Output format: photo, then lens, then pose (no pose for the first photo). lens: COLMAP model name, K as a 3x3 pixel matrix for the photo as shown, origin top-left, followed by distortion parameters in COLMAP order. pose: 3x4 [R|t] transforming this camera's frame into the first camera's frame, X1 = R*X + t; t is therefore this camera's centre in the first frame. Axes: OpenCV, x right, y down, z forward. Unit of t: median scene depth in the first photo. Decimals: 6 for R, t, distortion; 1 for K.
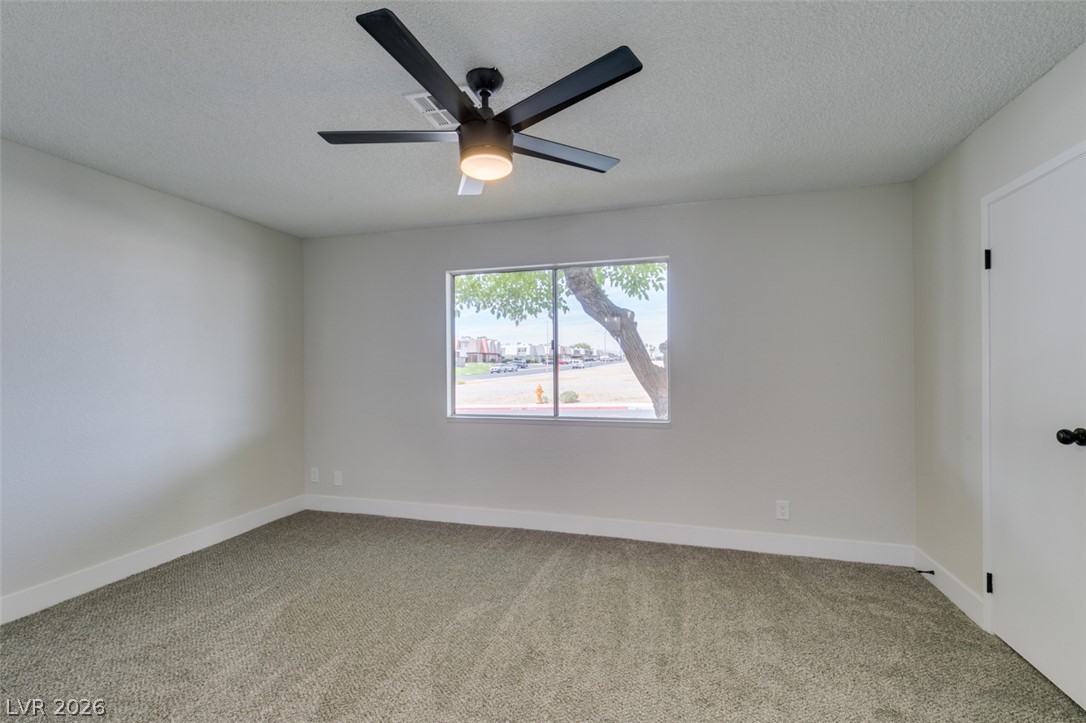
lens RADIAL K [[490.0, 0, 543.3], [0, 490.0, 363.0], [0, 0, 1]] dist [0.000109, -0.000387]
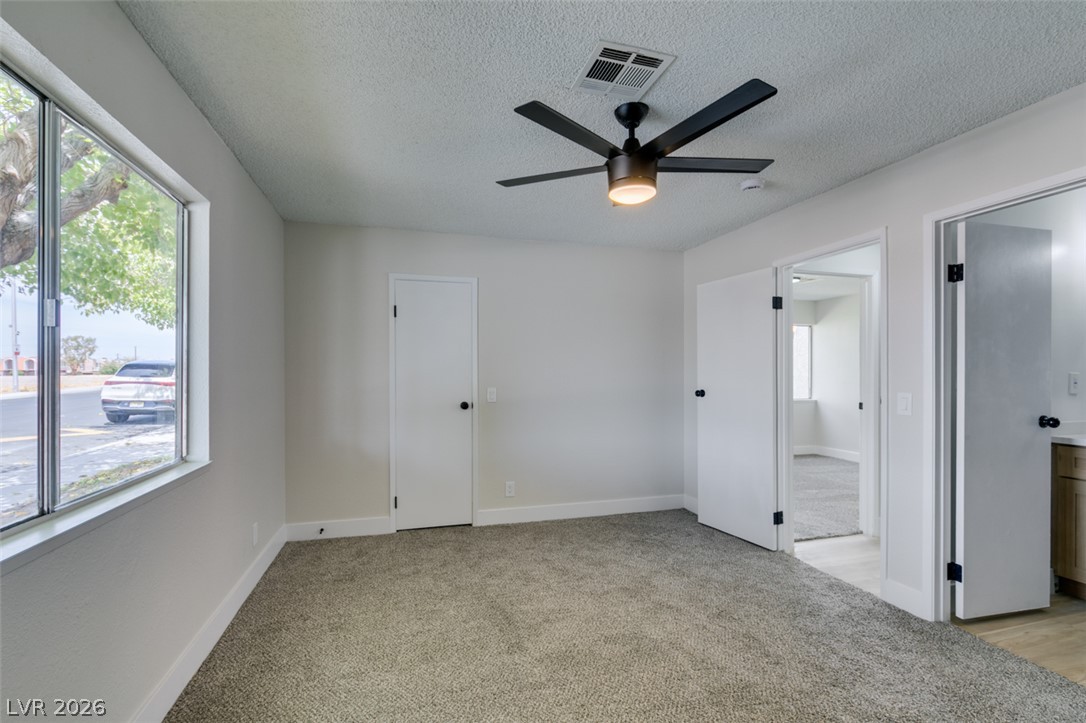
lens RADIAL K [[490.0, 0, 543.3], [0, 490.0, 363.0], [0, 0, 1]] dist [0.000109, -0.000387]
pose [[-0.540413, 0.021261, 0.841131, -0.543098], [-0.004193, 0.999600, -0.027960, 0.008218], [-0.841390, -0.018637, -0.540108, 1.012672]]
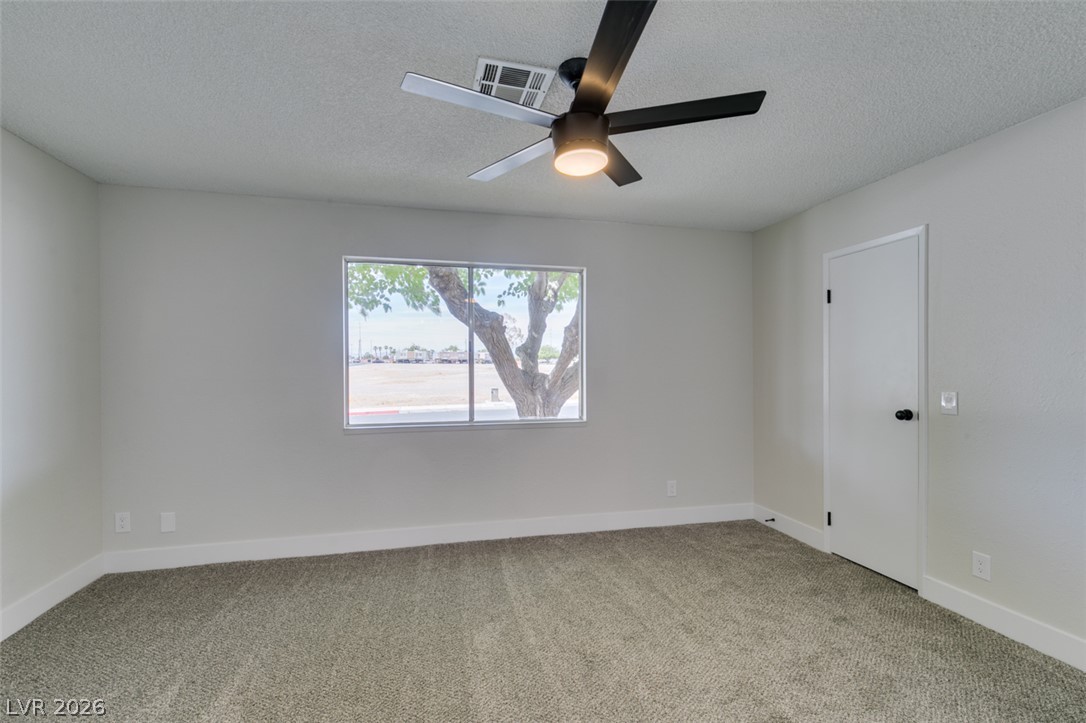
lens RADIAL K [[486.9, 0, 539.9], [0, 486.9, 366.1], [0, 0, 1]] dist [0.002623, -0.000471]
pose [[0.864857, 0.006476, 0.501977, -0.383216], [-0.006751, 0.999976, -0.001269, 0.001774], [-0.501973, -0.002291, 0.864880, 0.121770]]
